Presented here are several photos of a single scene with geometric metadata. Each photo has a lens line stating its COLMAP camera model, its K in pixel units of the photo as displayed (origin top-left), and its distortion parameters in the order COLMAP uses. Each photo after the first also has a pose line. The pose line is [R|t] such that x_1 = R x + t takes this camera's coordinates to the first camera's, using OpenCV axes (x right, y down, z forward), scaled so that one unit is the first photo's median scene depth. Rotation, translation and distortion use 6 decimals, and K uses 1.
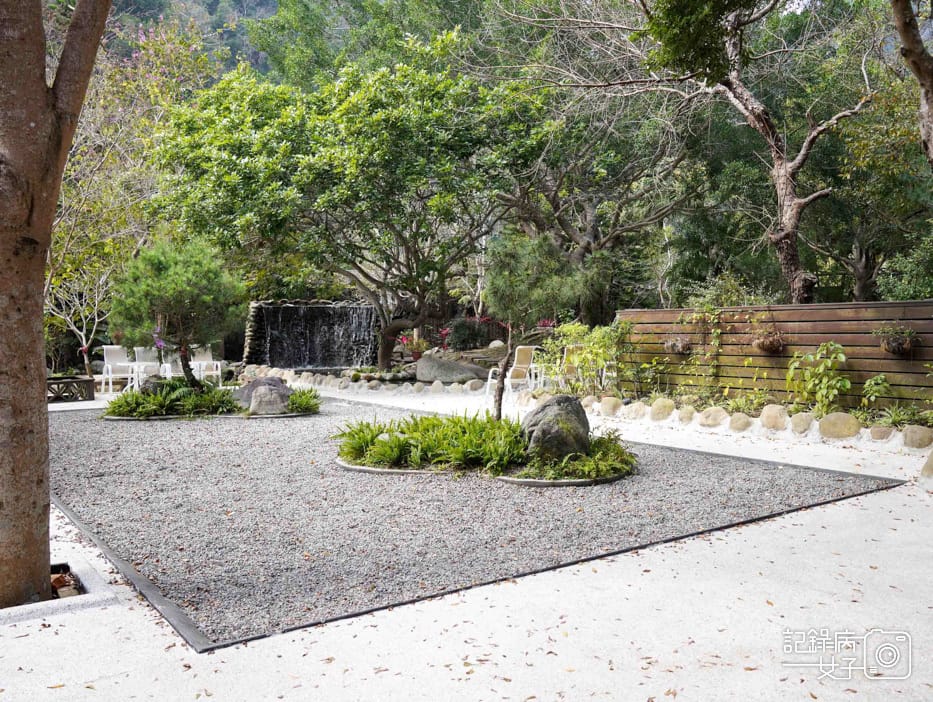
lens RADIAL K [[803.7, 0, 466.5], [0, 803.7, 351.0], [0, 0, 1]] dist [0.000854, 0.000194]
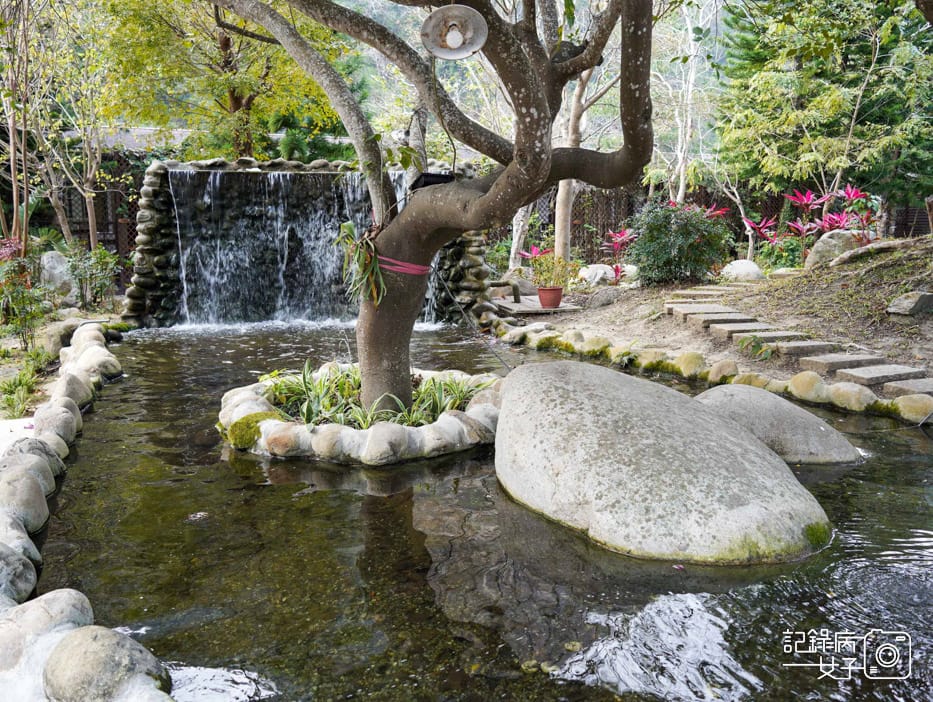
lens RADIAL K [[803.7, 0, 466.5], [0, 803.7, 351.0], [0, 0, 1]] dist [0.000854, 0.000194]
pose [[0.979277, 0.040430, -0.198449, -0.021129], [-0.016249, 0.992398, 0.121996, -0.015825], [0.201873, -0.116243, 0.972489, 0.590006]]
